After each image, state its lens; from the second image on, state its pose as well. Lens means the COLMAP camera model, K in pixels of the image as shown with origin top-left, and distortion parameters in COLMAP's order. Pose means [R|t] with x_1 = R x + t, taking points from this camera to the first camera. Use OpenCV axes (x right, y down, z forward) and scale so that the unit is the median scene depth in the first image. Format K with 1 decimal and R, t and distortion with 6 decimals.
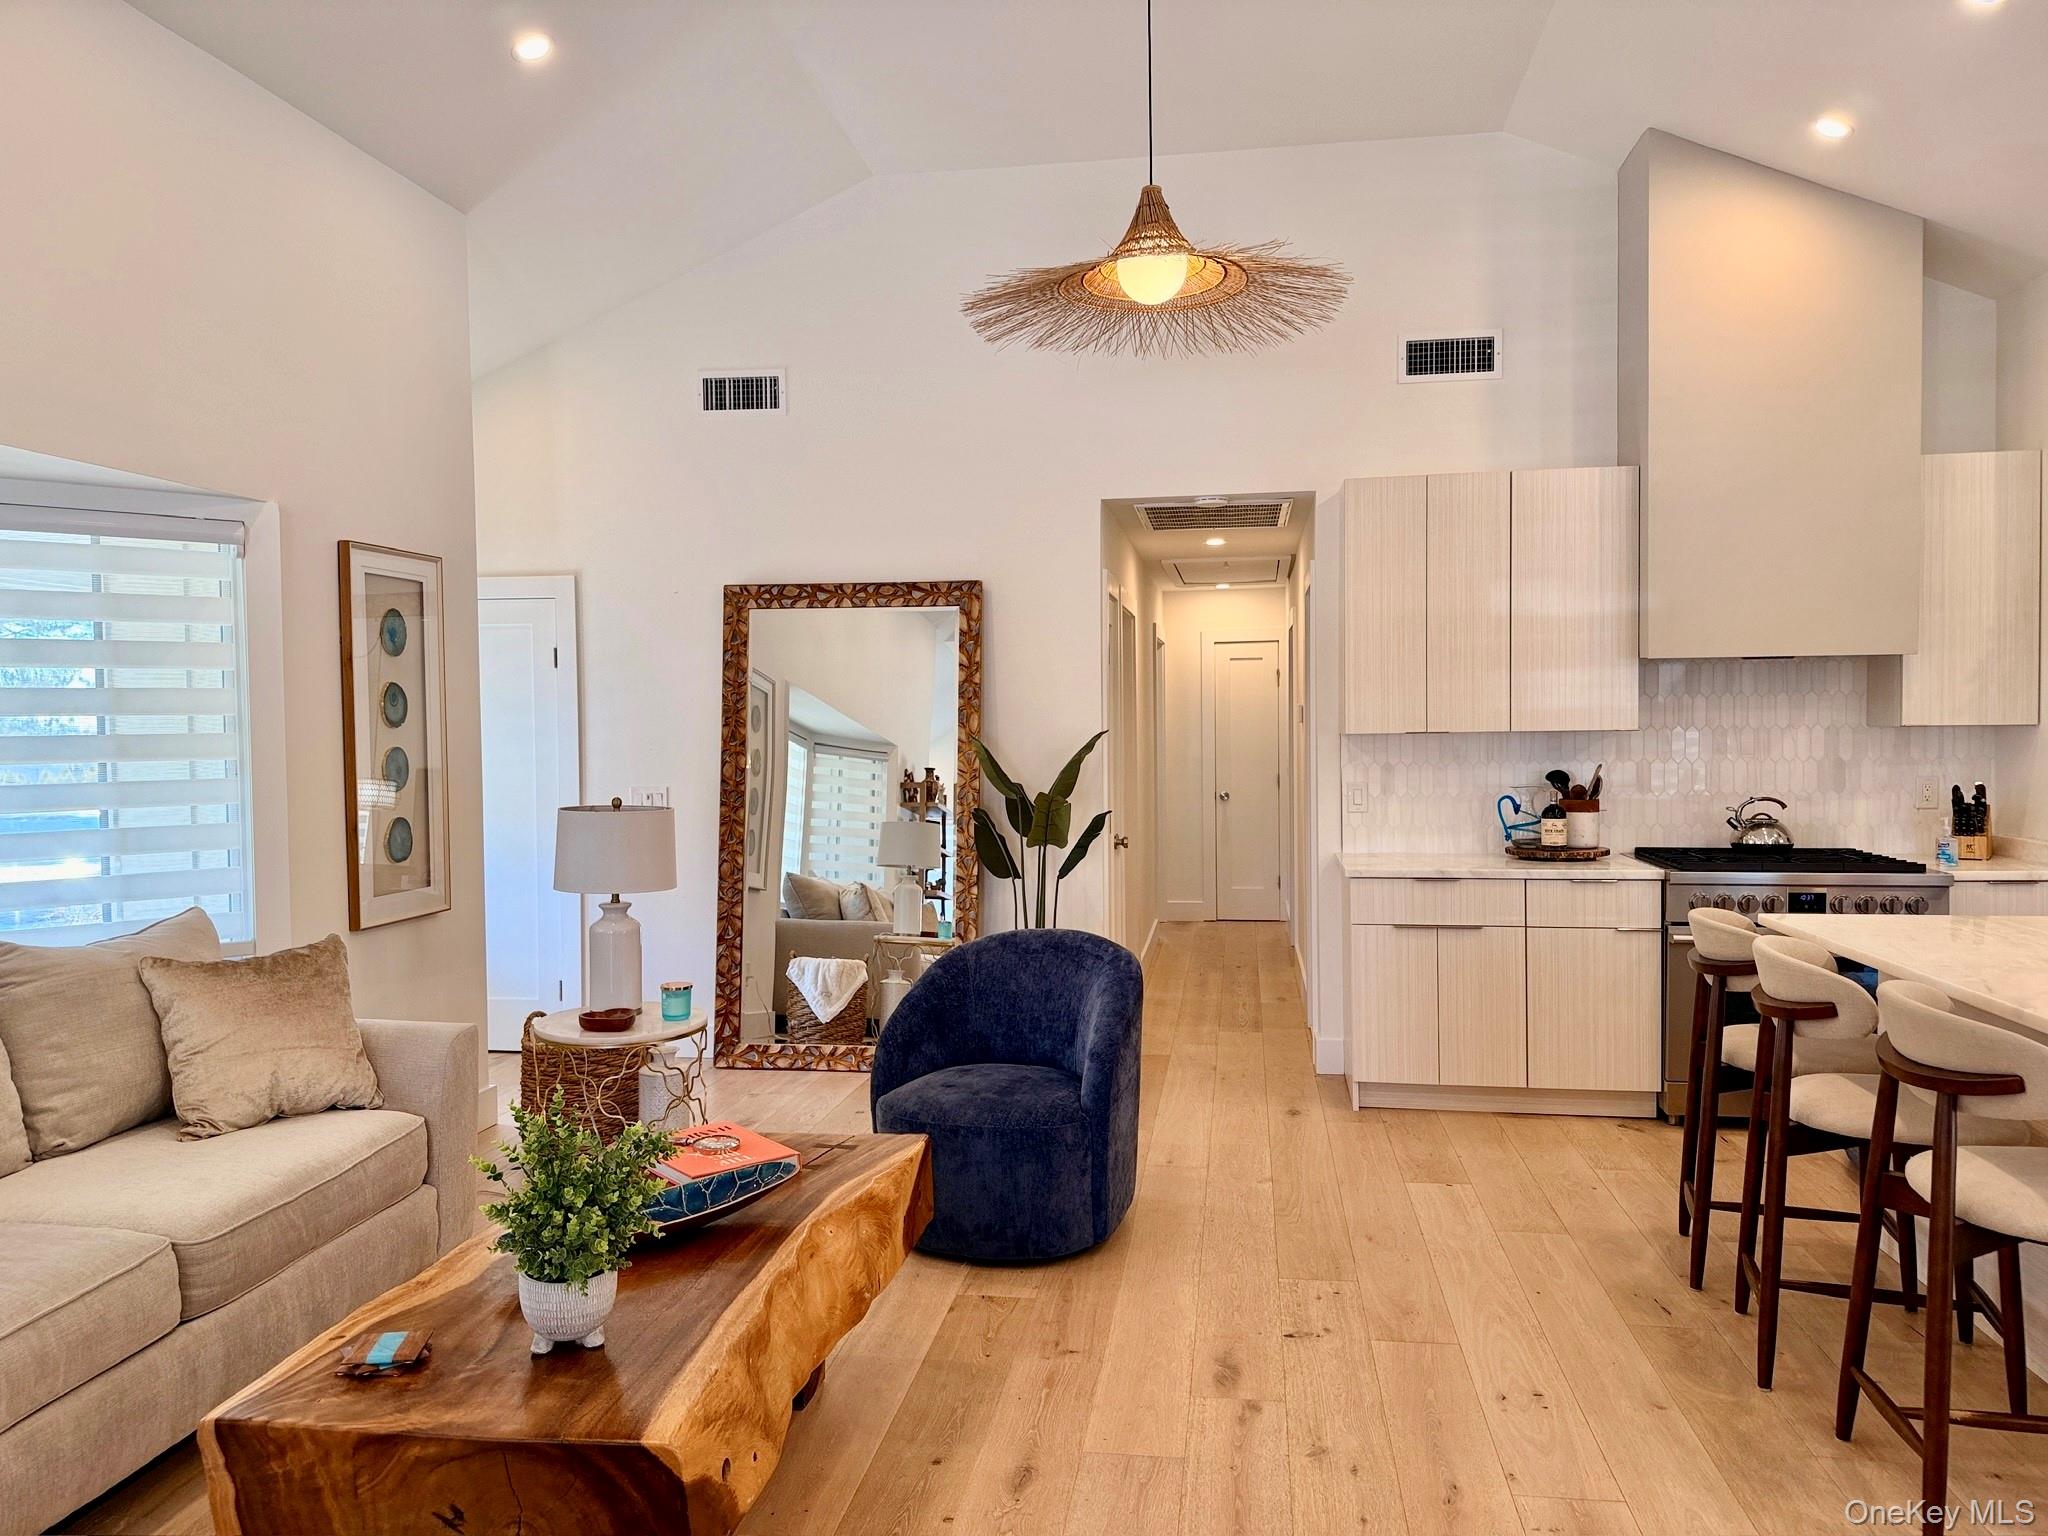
lens RADIAL K [[1429.3, 0, 1001.7], [0, 1429.3, 770.7], [0, 0, 1]] dist [0.090182, -0.132657]
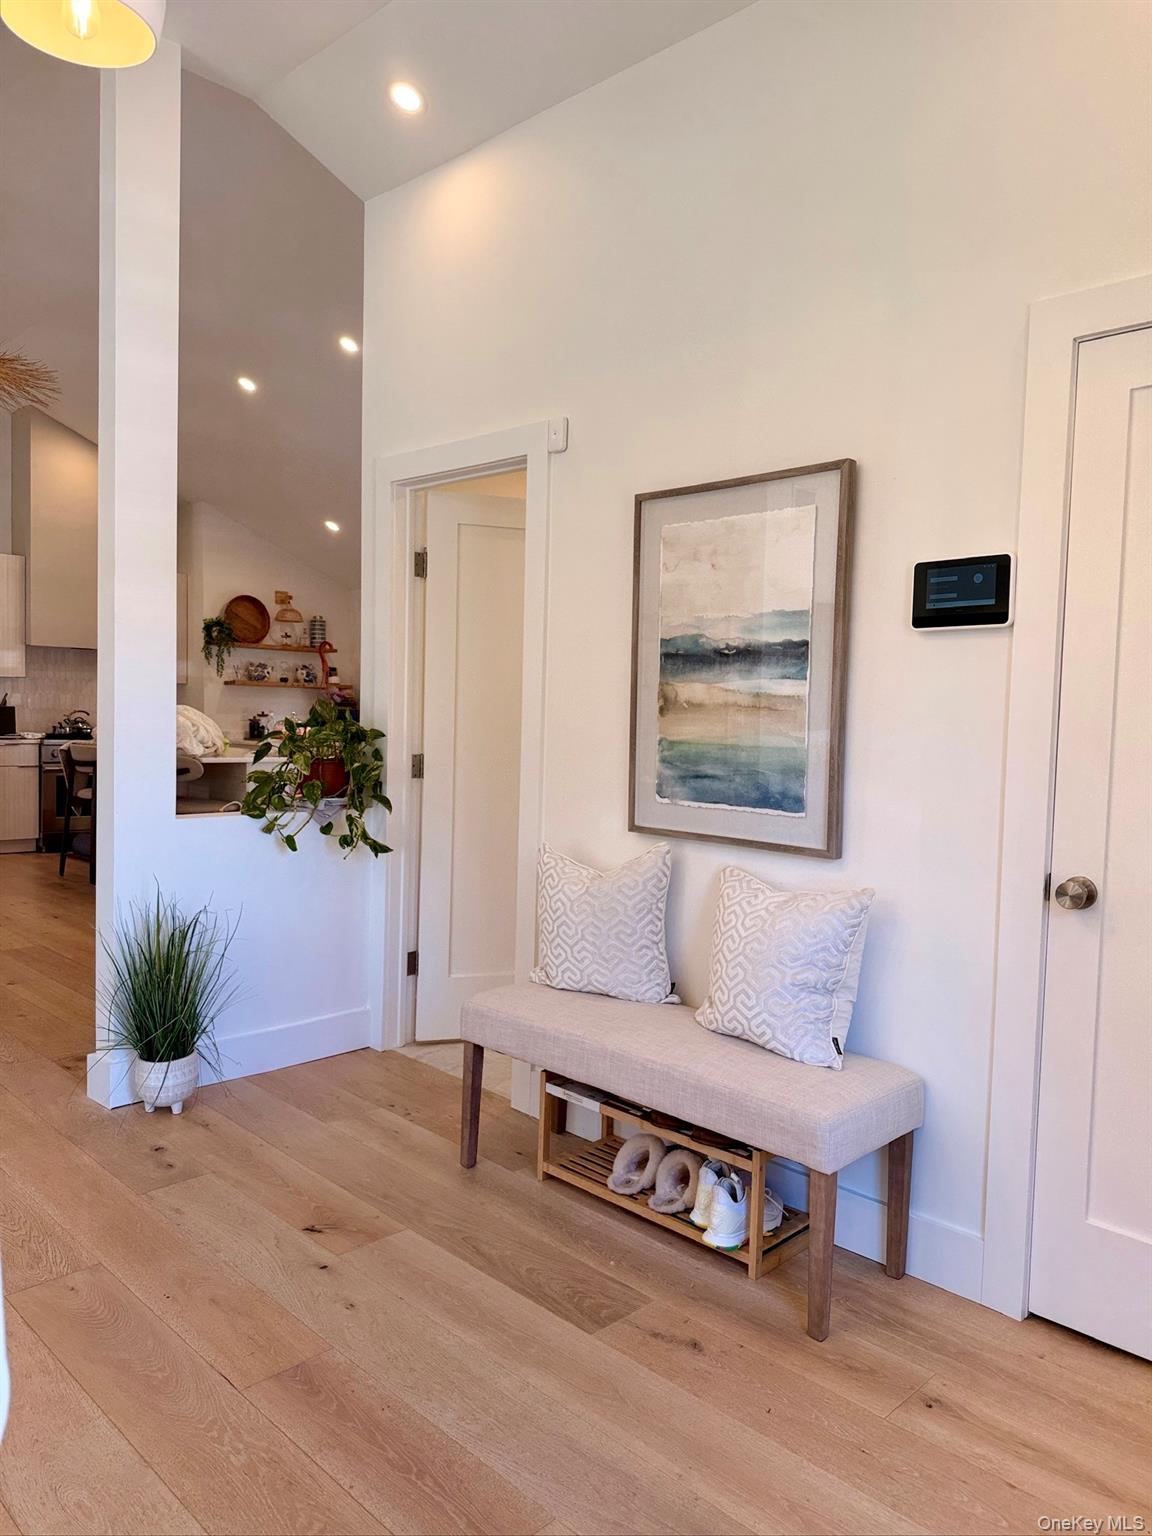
lens RADIAL K [[1069.6, 0, 576.0], [0, 1069.6, 768.0], [0, 0, 1]] dist [0.055380, -0.075823]
pose [[0.580914, -0.014485, 0.813836, -0.393212], [-0.010775, 0.999617, 0.025483, 0.056966], [-0.813893, -0.023572, 0.580536, -0.603652]]
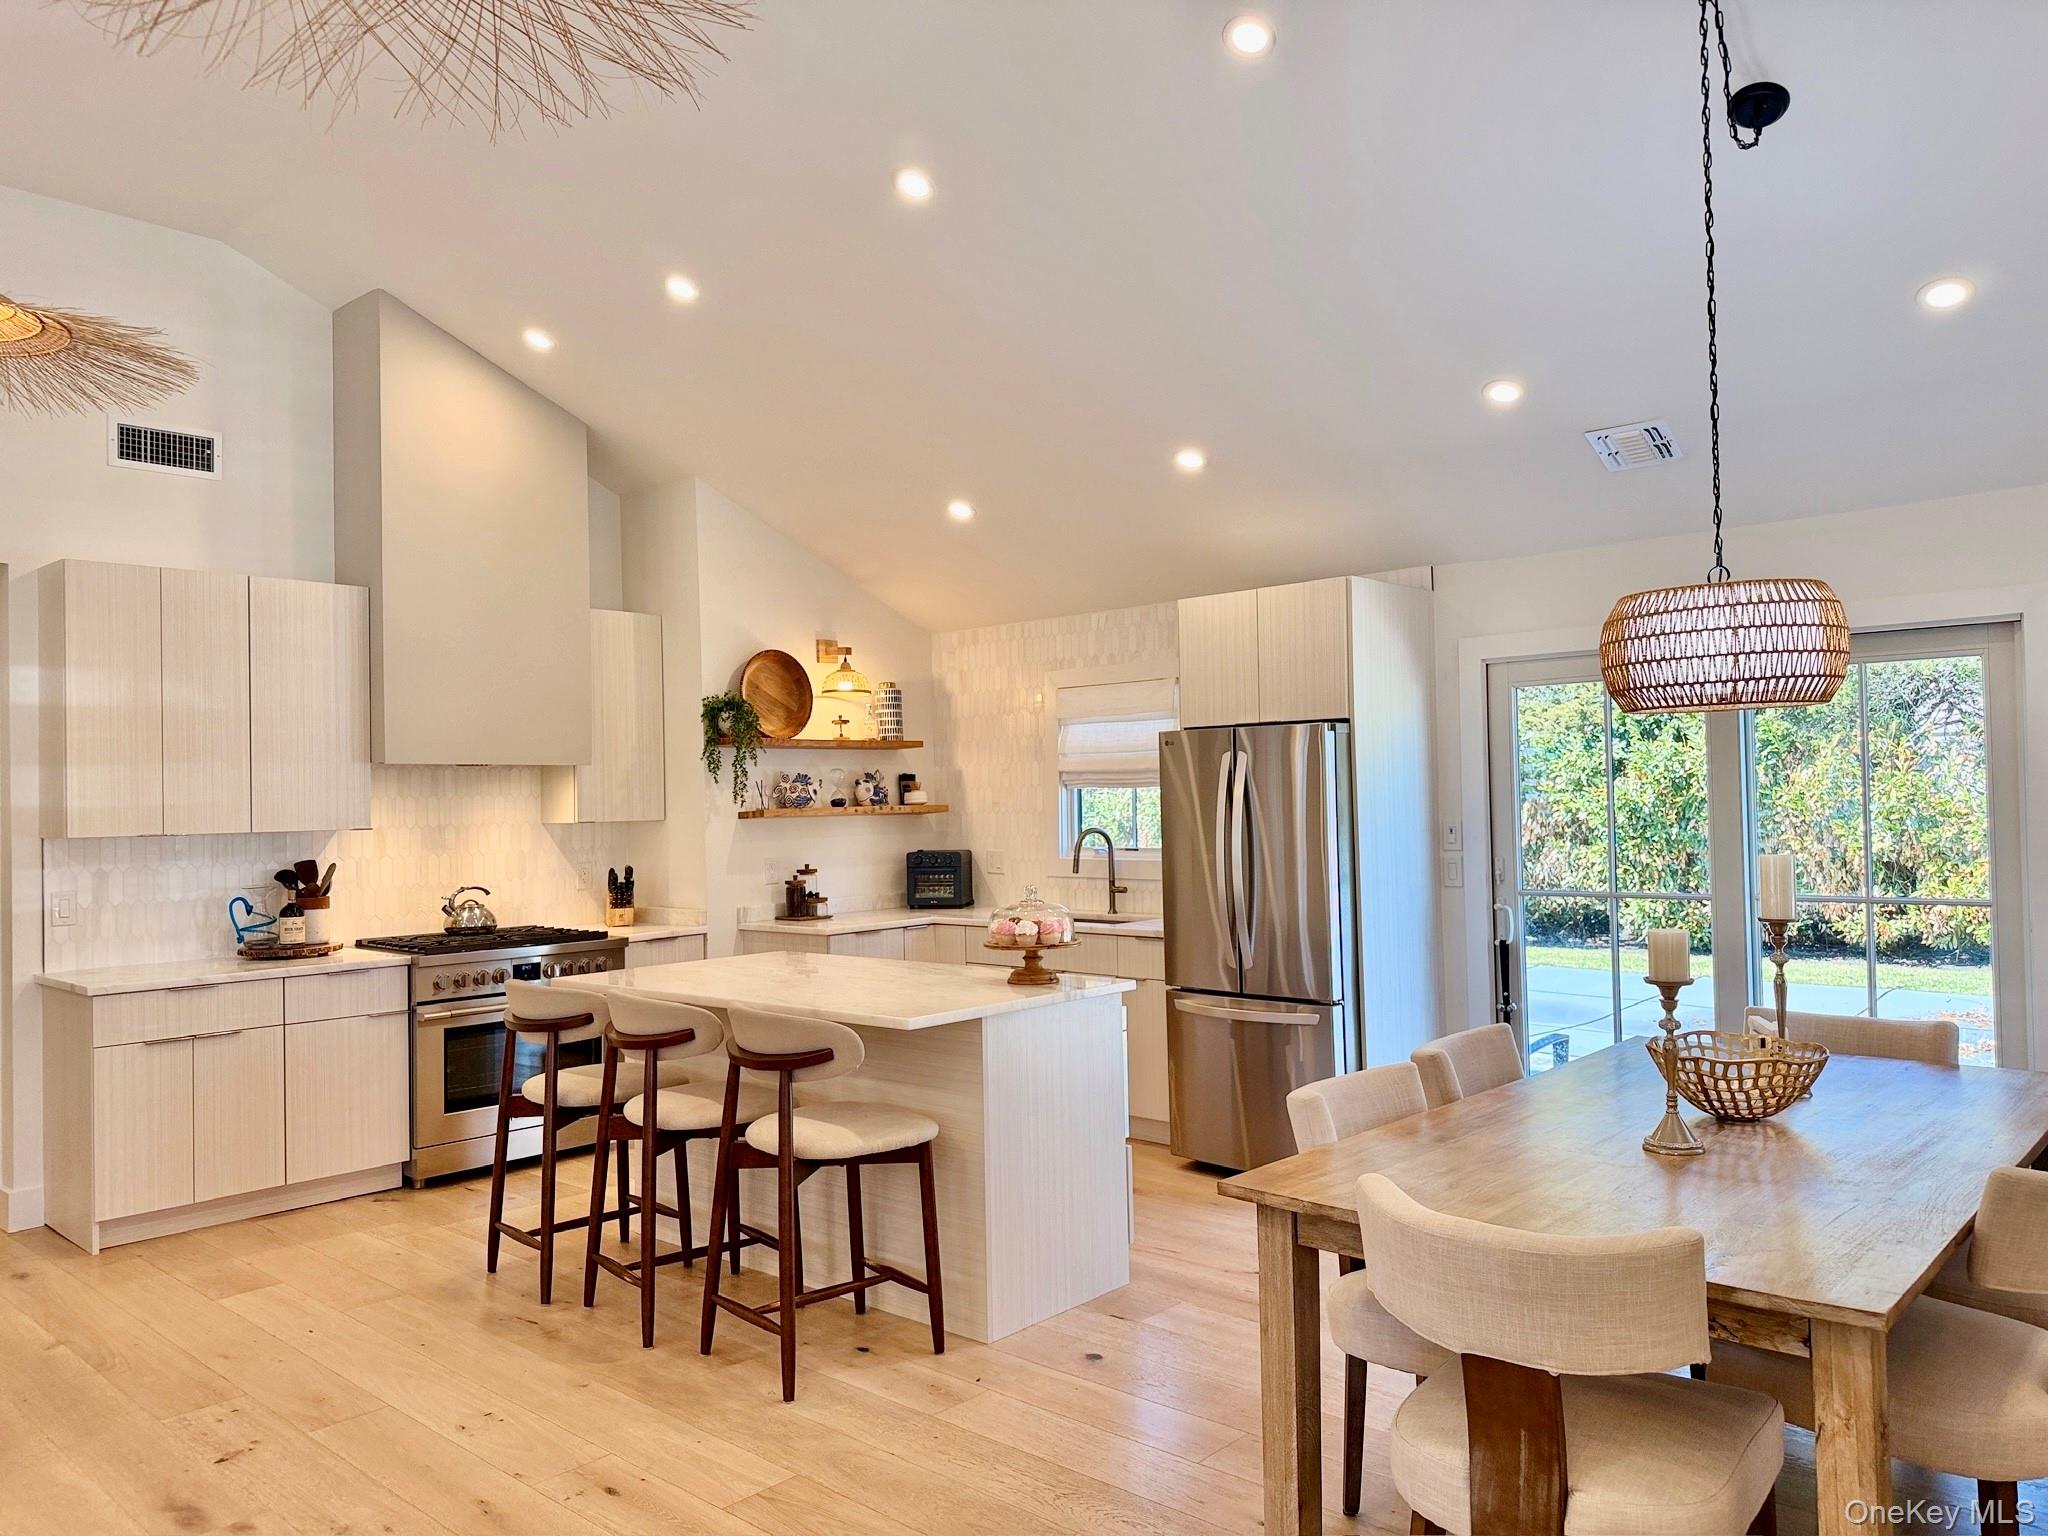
lens RADIAL K [[1426.1, 0, 1029.7], [0, 1426.1, 770.7], [0, 0, 1]] dist [0.055380, -0.075823]
pose [[0.541511, 0.018400, 0.840492, -0.196951], [0.042729, 0.997866, -0.049375, 0.002335], [-0.839607, 0.062651, 0.539569, 0.004398]]
